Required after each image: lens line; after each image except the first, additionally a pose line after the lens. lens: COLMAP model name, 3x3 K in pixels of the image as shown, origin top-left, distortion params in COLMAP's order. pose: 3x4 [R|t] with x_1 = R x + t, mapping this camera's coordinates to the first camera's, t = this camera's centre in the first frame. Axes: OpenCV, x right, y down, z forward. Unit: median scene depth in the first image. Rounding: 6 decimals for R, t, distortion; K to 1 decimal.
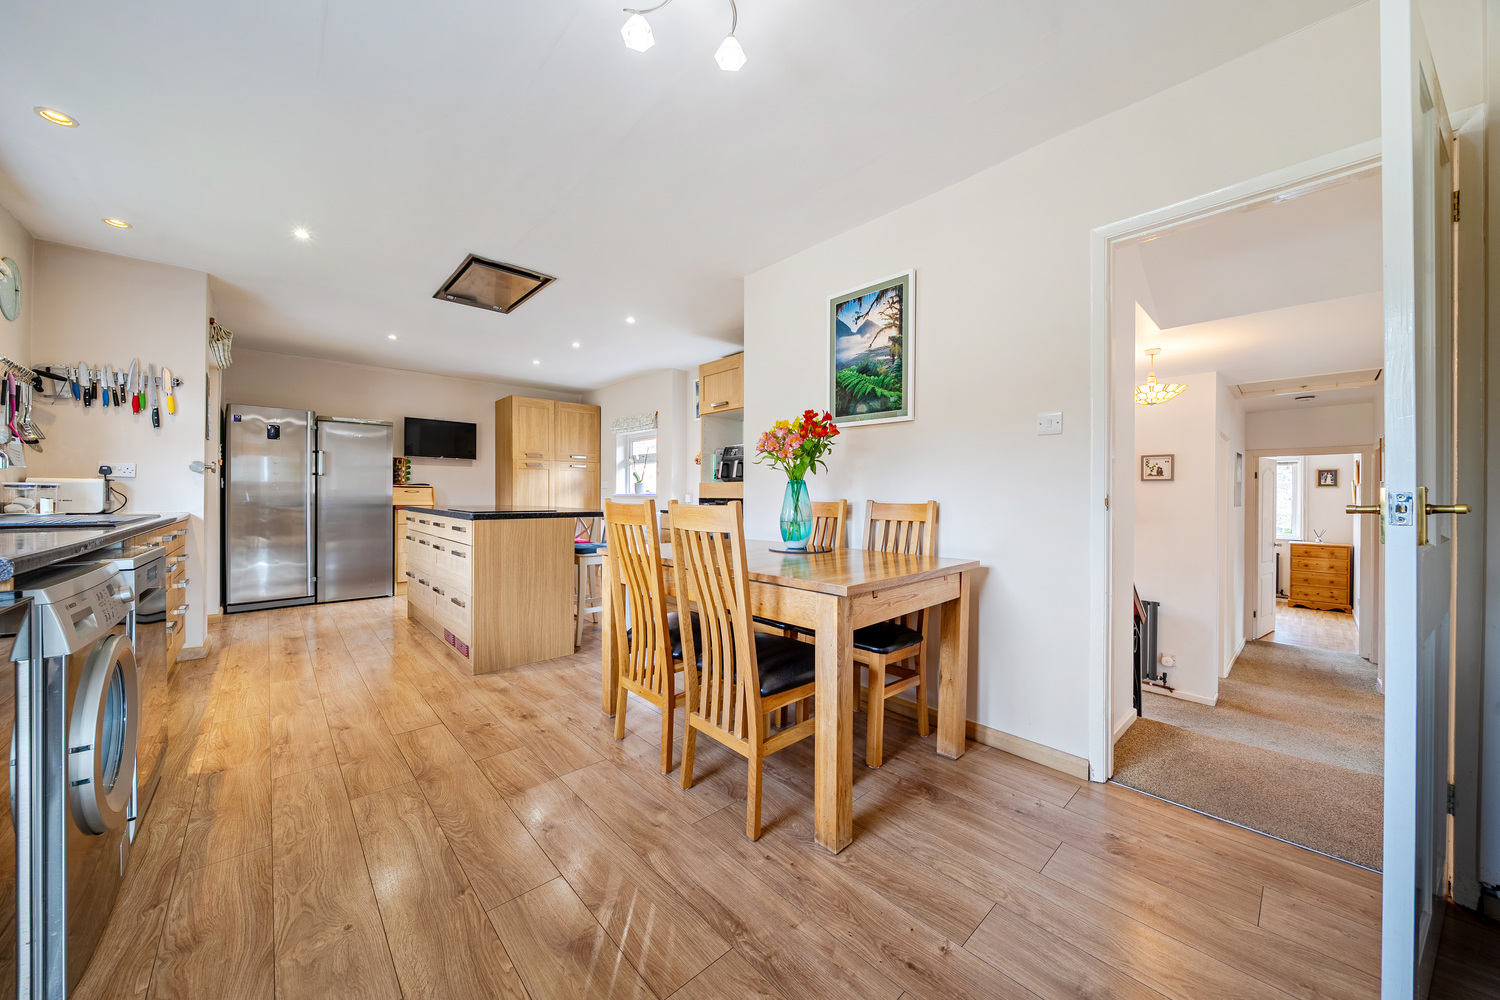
lens RADIAL K [[520.2, 0, 745.0], [0, 520.2, 498.4], [0, 0, 1]] dist [-0.007036, 0.000186]
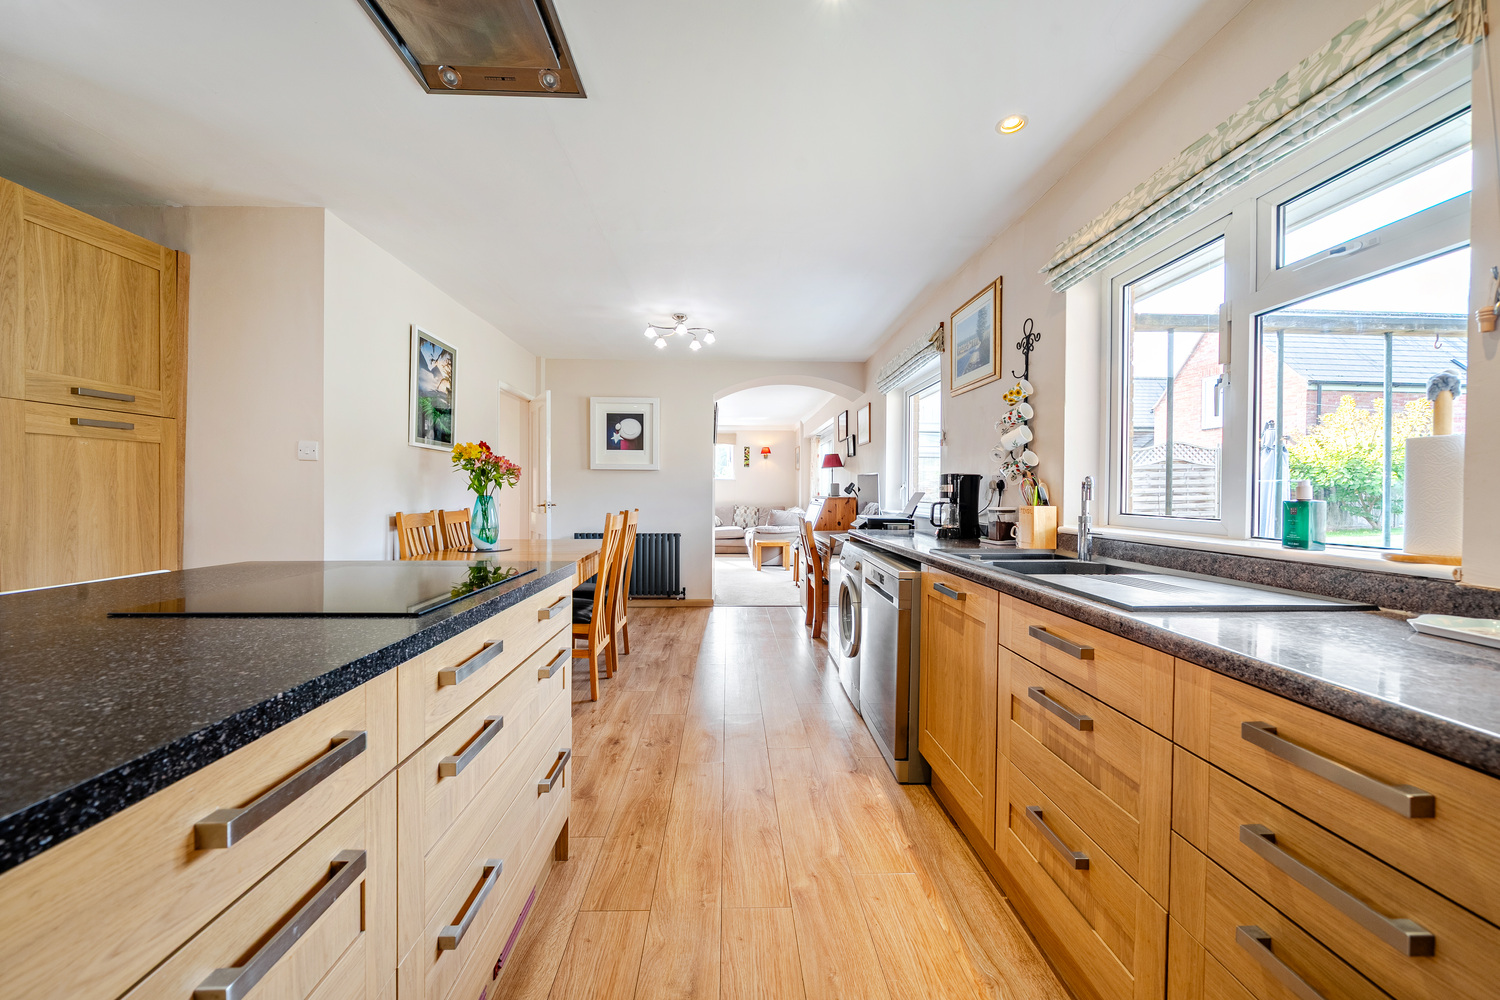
lens RADIAL K [[559.9, 0, 751.8], [0, 559.9, 494.6], [0, 0, 1]] dist [-0.000475, -0.000022]
pose [[-0.764410, -0.015987, 0.644532, -1.294060], [-0.007557, 0.999846, 0.015838, -0.064200], [-0.644686, 0.007236, -0.764413, 1.640655]]
